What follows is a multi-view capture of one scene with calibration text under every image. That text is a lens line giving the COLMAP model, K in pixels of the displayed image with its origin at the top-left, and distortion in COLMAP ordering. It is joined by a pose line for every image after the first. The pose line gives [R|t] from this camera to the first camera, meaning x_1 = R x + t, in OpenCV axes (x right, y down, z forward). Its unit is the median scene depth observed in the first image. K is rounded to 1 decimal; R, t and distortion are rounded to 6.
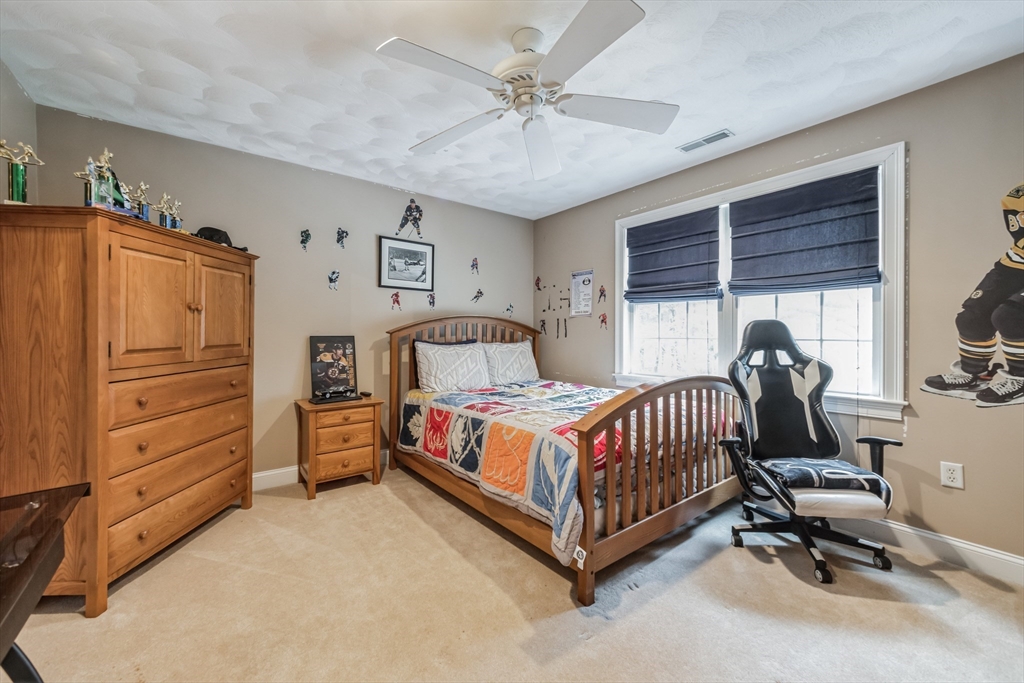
lens RADIAL K [[401.3, 0, 513.4], [0, 401.3, 333.8], [0, 0, 1]] dist [0.004632, 0.000409]
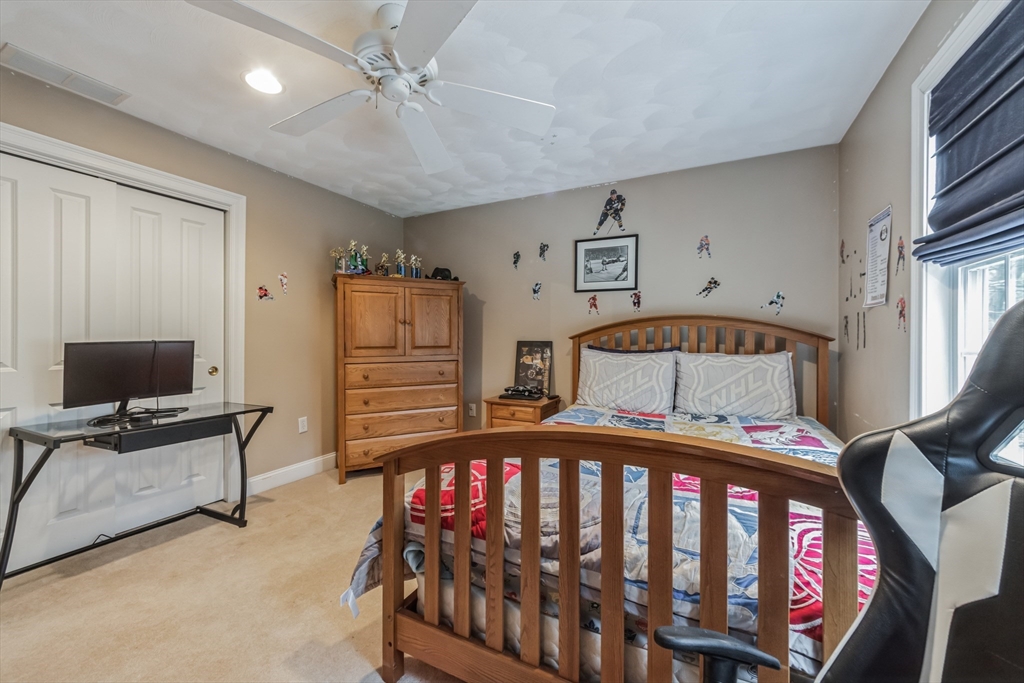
lens RADIAL K [[401.3, 0, 513.0], [0, 401.3, 341.3], [0, 0, 1]] dist [0.004632, 0.000409]
pose [[0.421699, 0.006315, -0.906714, 0.497687], [-0.004890, 0.999977, 0.004691, 0.000867], [0.906723, 0.002455, 0.421720, 0.439592]]
